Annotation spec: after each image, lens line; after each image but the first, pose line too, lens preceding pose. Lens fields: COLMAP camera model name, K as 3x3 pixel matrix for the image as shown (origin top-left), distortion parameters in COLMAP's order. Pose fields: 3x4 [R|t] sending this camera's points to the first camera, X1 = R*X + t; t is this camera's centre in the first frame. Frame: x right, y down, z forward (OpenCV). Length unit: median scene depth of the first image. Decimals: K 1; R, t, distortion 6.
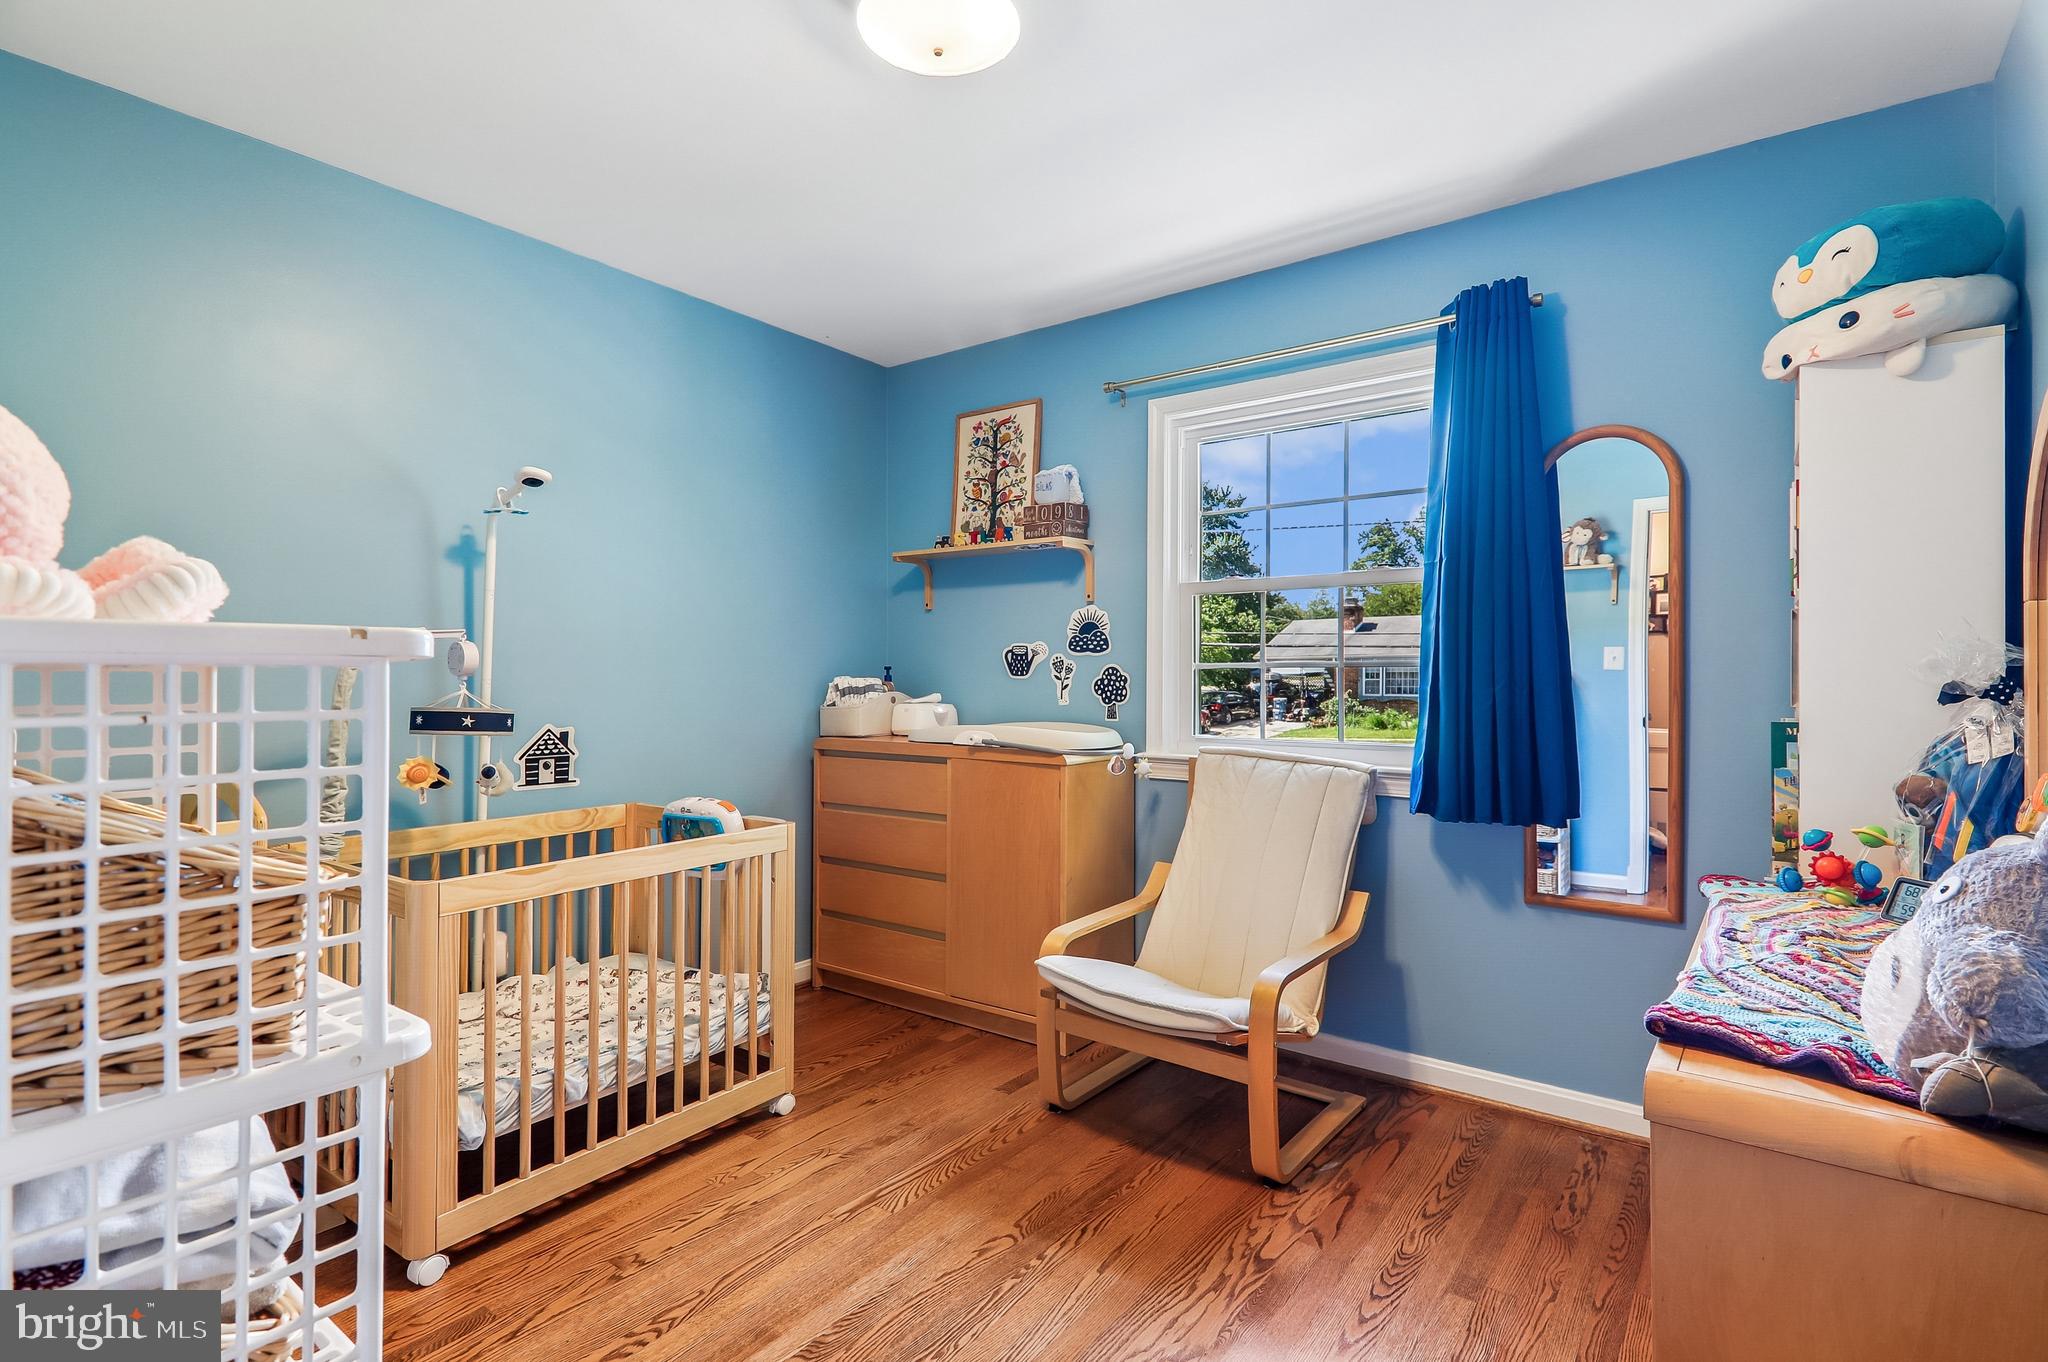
lens RADIAL K [[985.4, 0, 1020.7], [0, 985.4, 678.2], [0, 0, 1]] dist [0.029268, -0.006524]
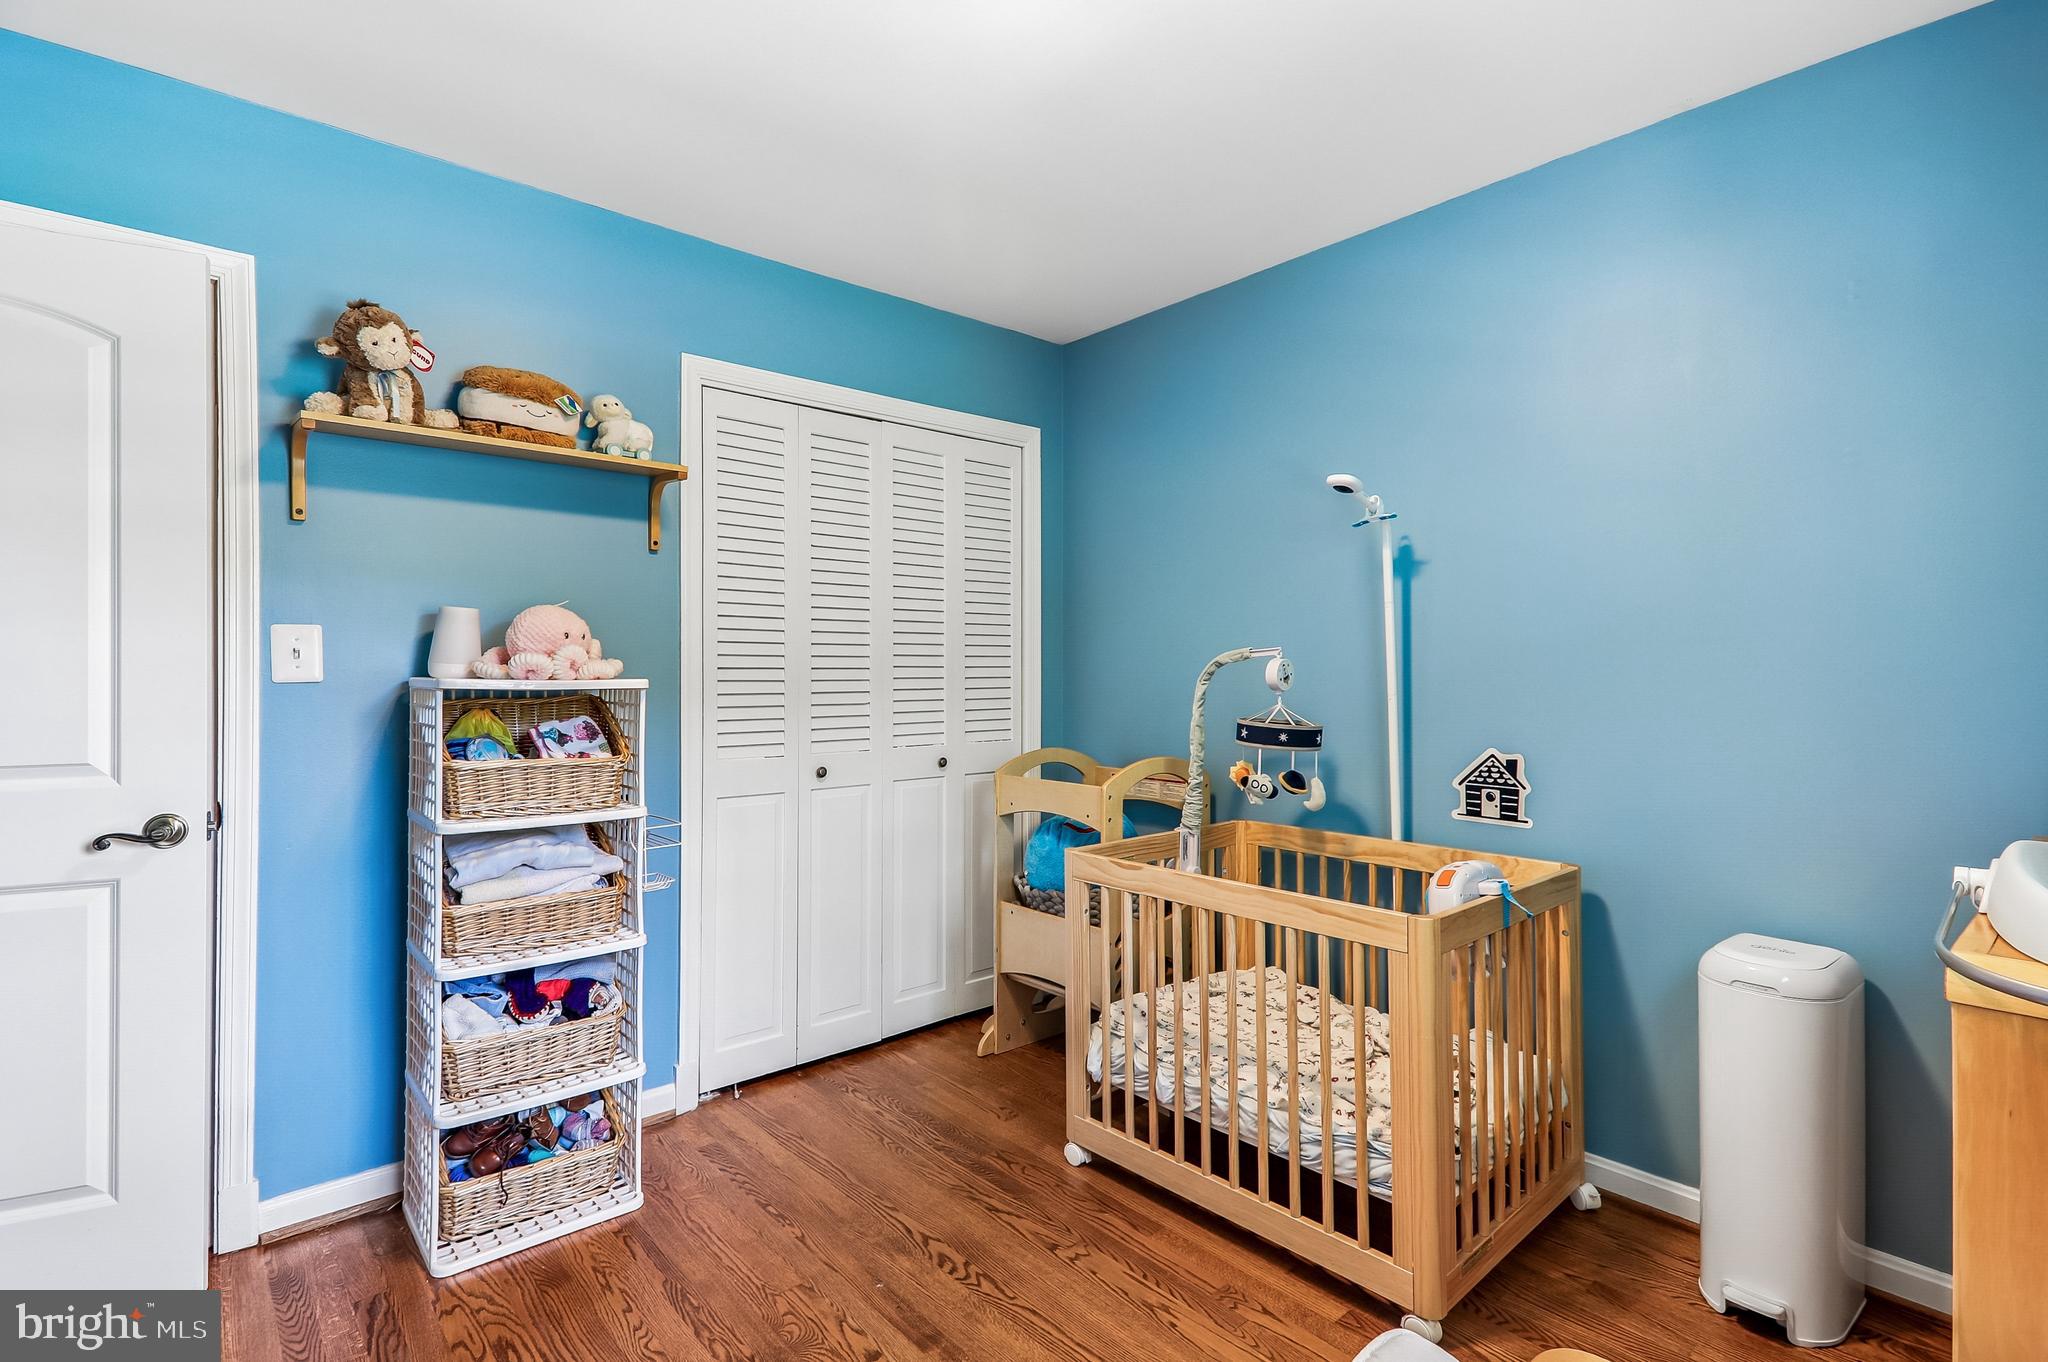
lens RADIAL K [[985.4, 0, 1019.5], [0, 985.4, 677.8], [0, 0, 1]] dist [0.029268, -0.006524]
pose [[-0.211918, 0.018468, -0.977113, 0.453162], [0.013368, 0.999783, 0.015997, -0.034462], [0.977196, -0.009672, -0.212119, 0.802774]]
